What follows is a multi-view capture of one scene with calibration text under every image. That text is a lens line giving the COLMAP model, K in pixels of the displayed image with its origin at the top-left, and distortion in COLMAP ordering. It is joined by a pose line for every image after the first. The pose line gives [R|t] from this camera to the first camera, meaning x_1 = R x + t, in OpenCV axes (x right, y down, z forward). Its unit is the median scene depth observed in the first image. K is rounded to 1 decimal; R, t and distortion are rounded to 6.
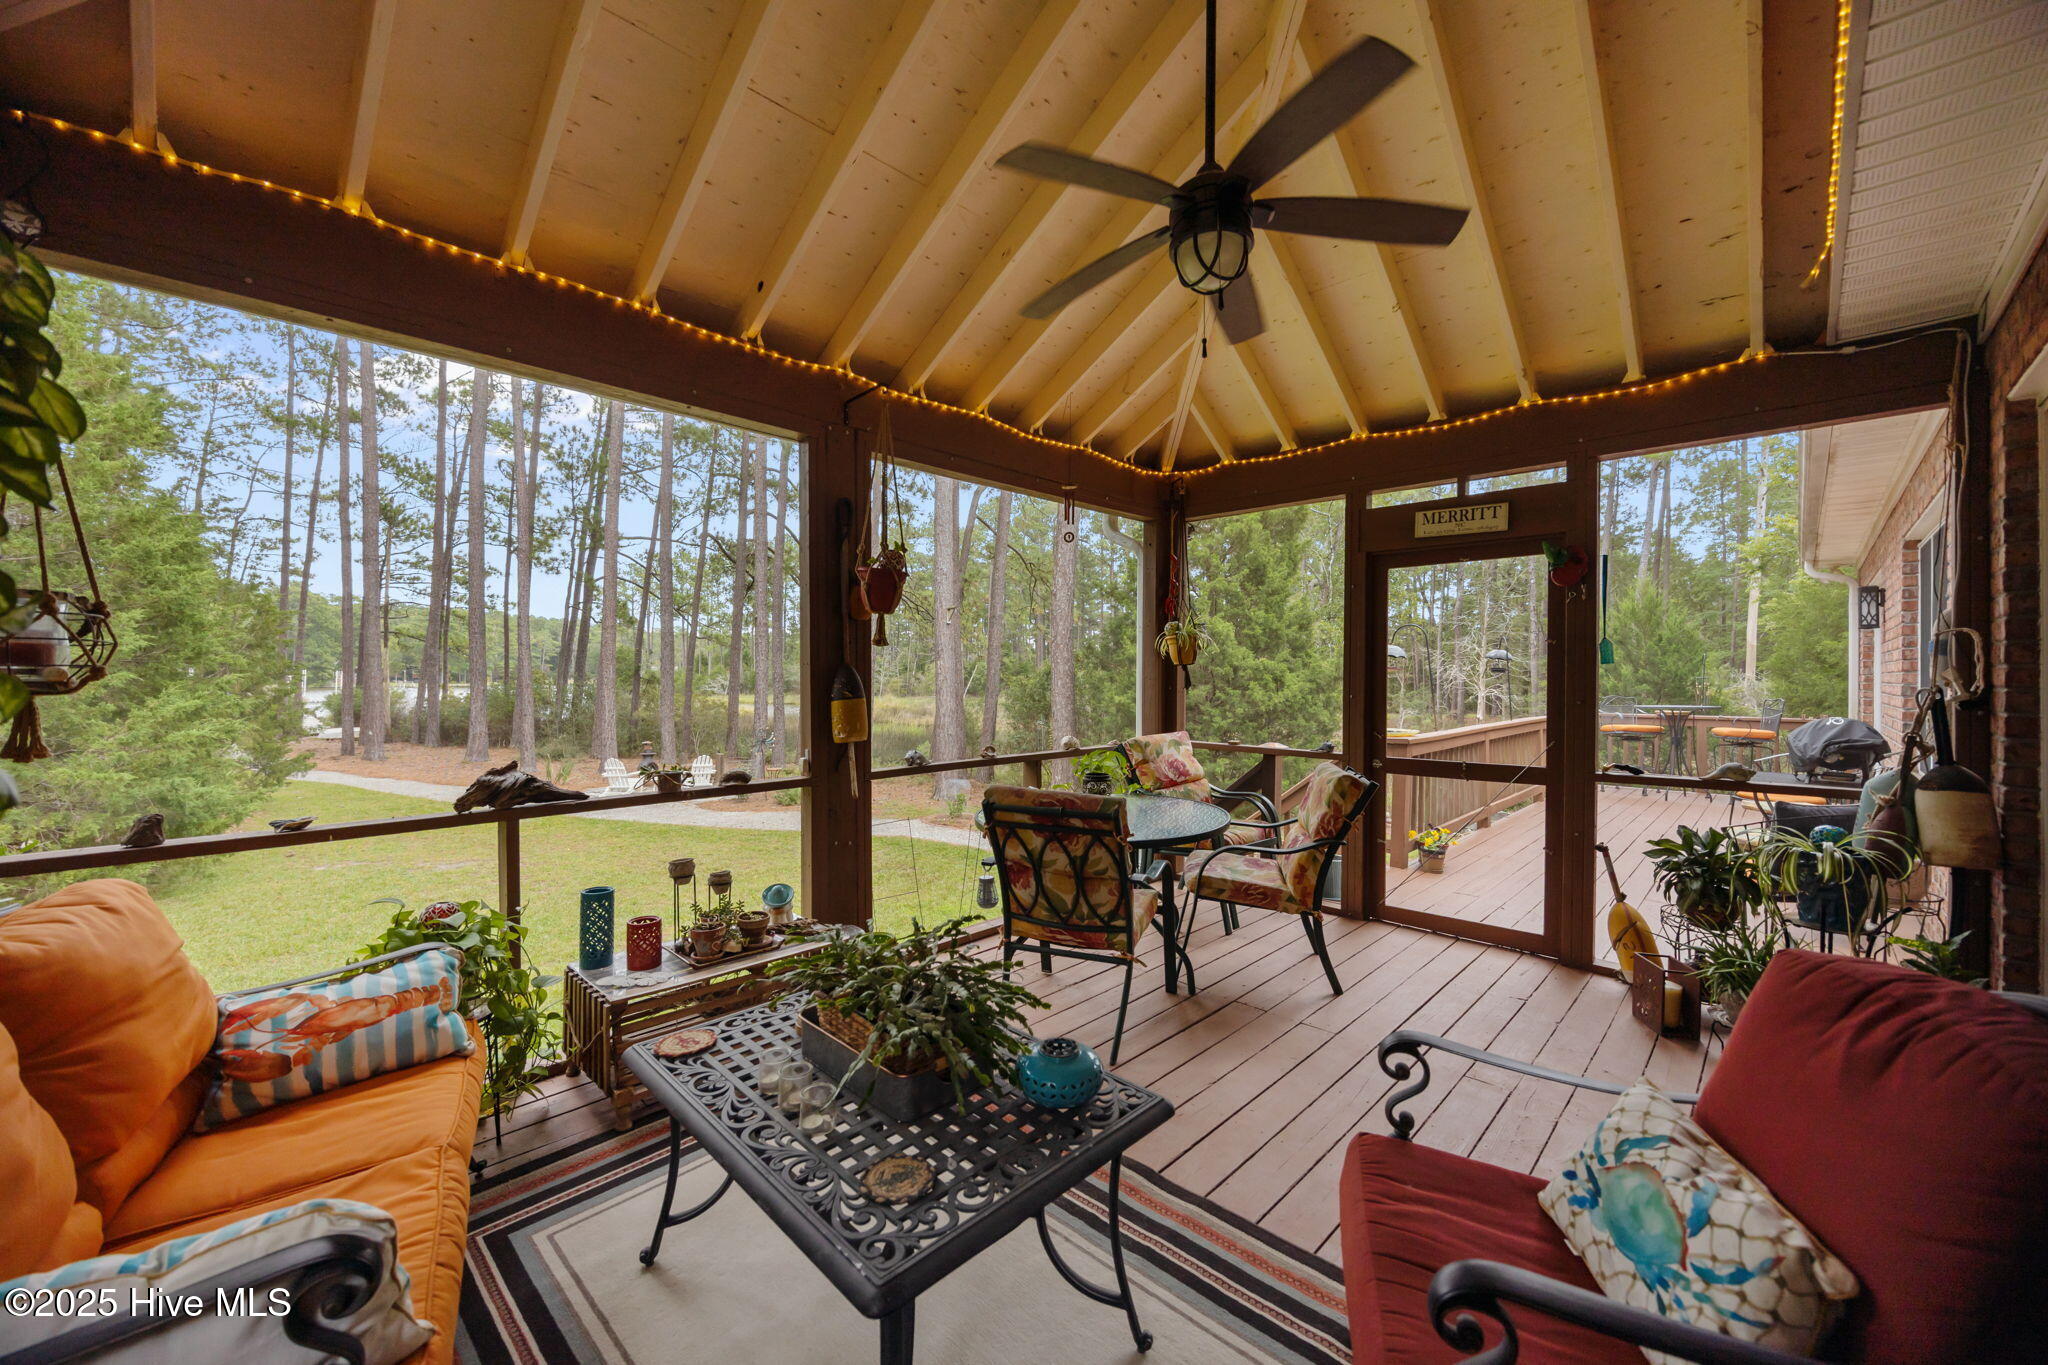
lens RADIAL K [[785.6, 0, 1024.0], [0, 785.6, 682.5], [0, 0, 1]] dist [0.000324, 0.000022]
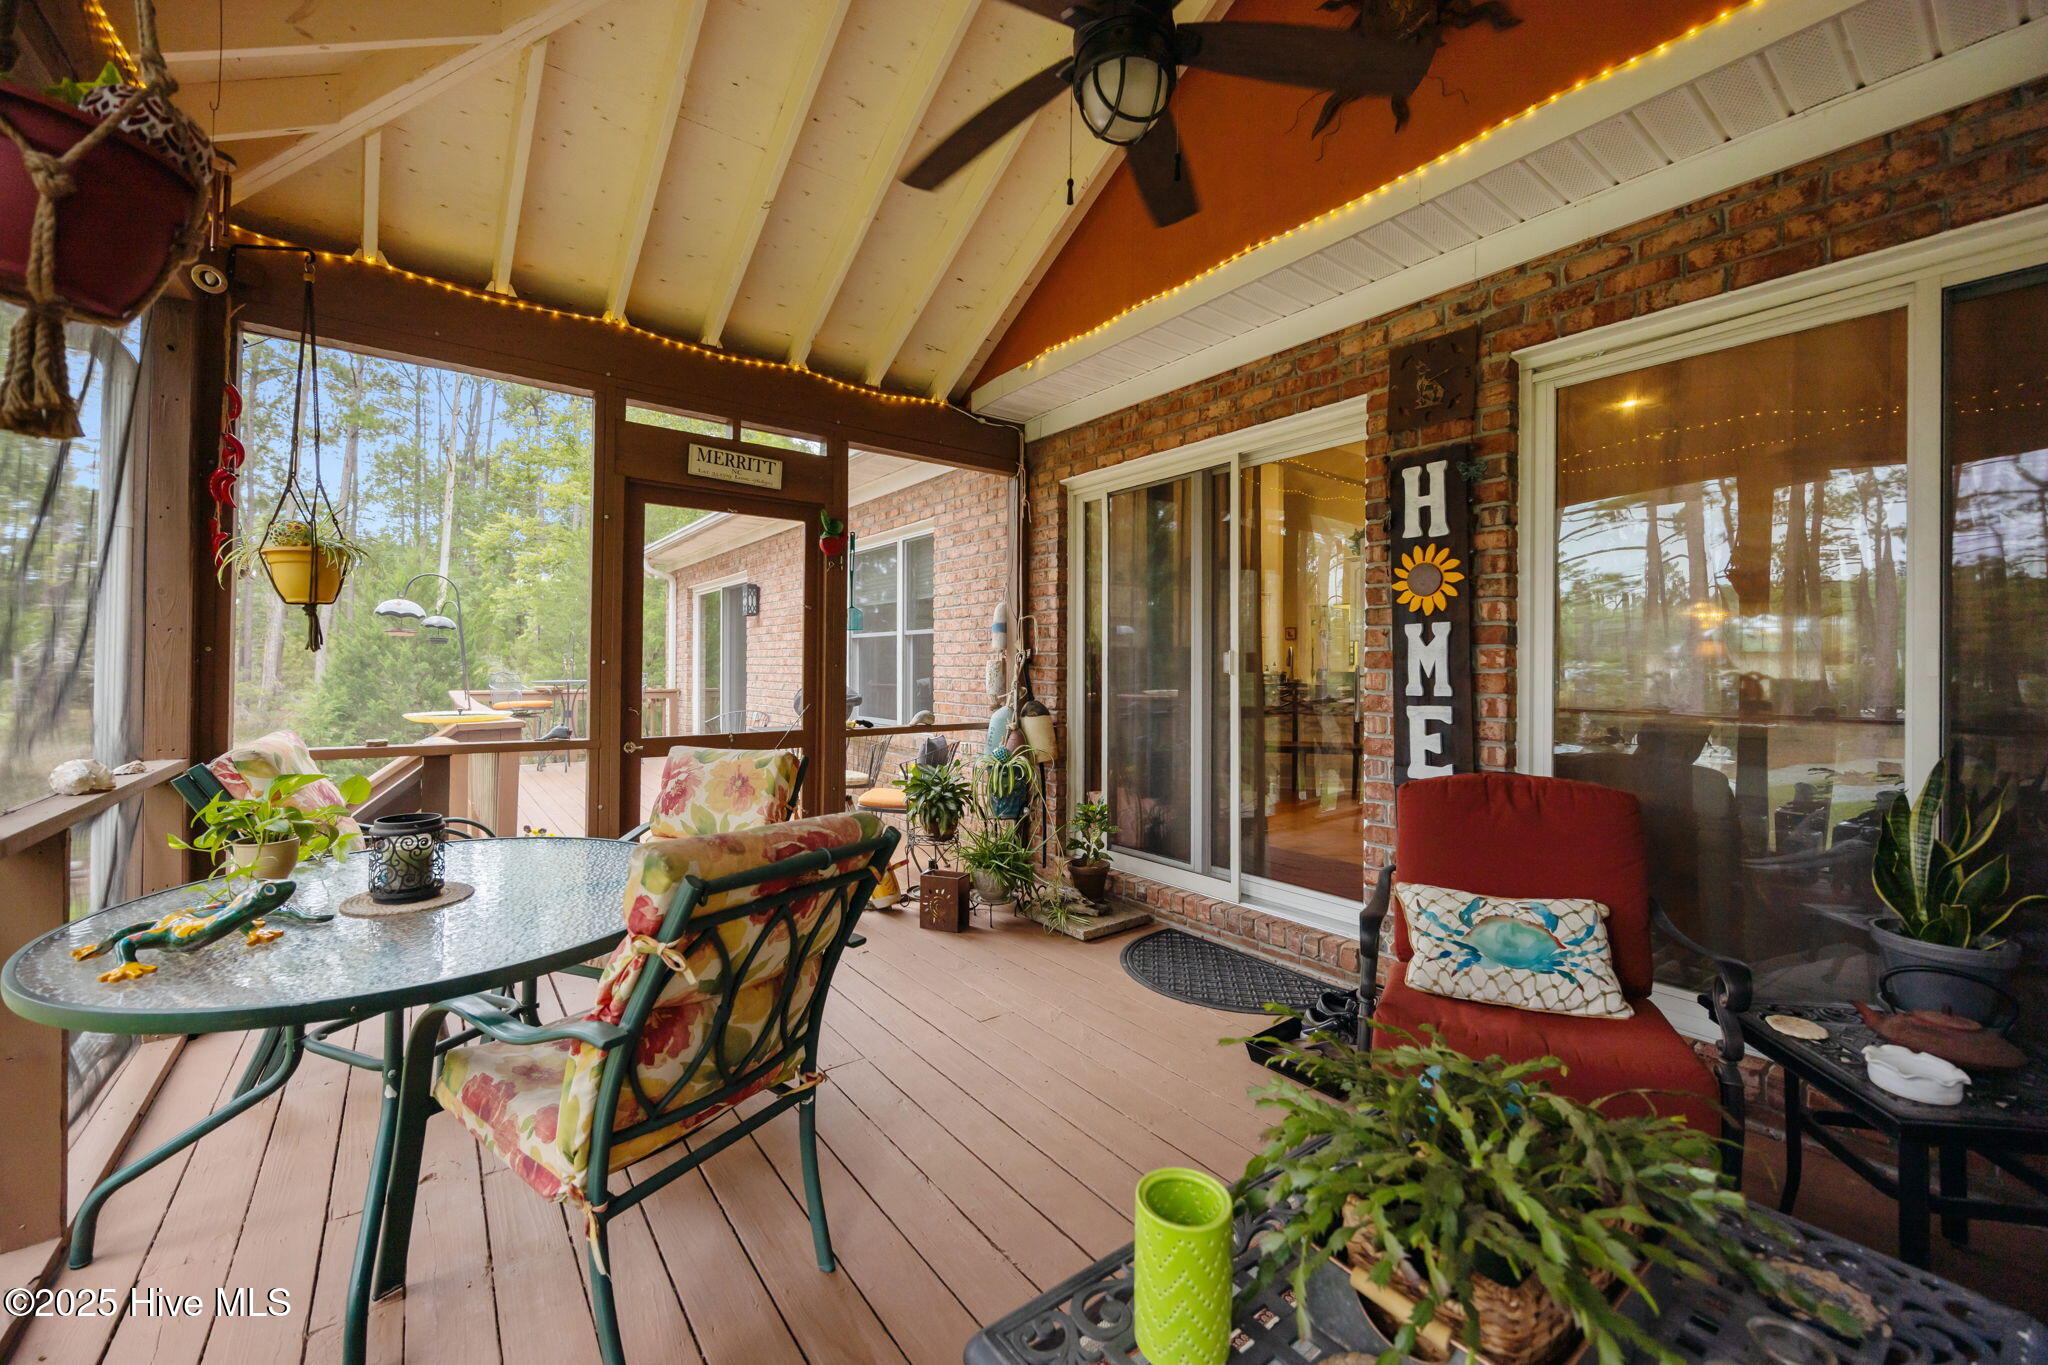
lens RADIAL K [[808.8, 0, 1030.0], [0, 808.8, 671.3], [0, 0, 1]] dist [-0.000154, -0.000031]
pose [[0.142032, -0.007238, 0.989836, -0.357462], [0.001204, 0.999974, 0.007139, 0.025980], [-0.989861, 0.000177, 0.142037, 0.587000]]
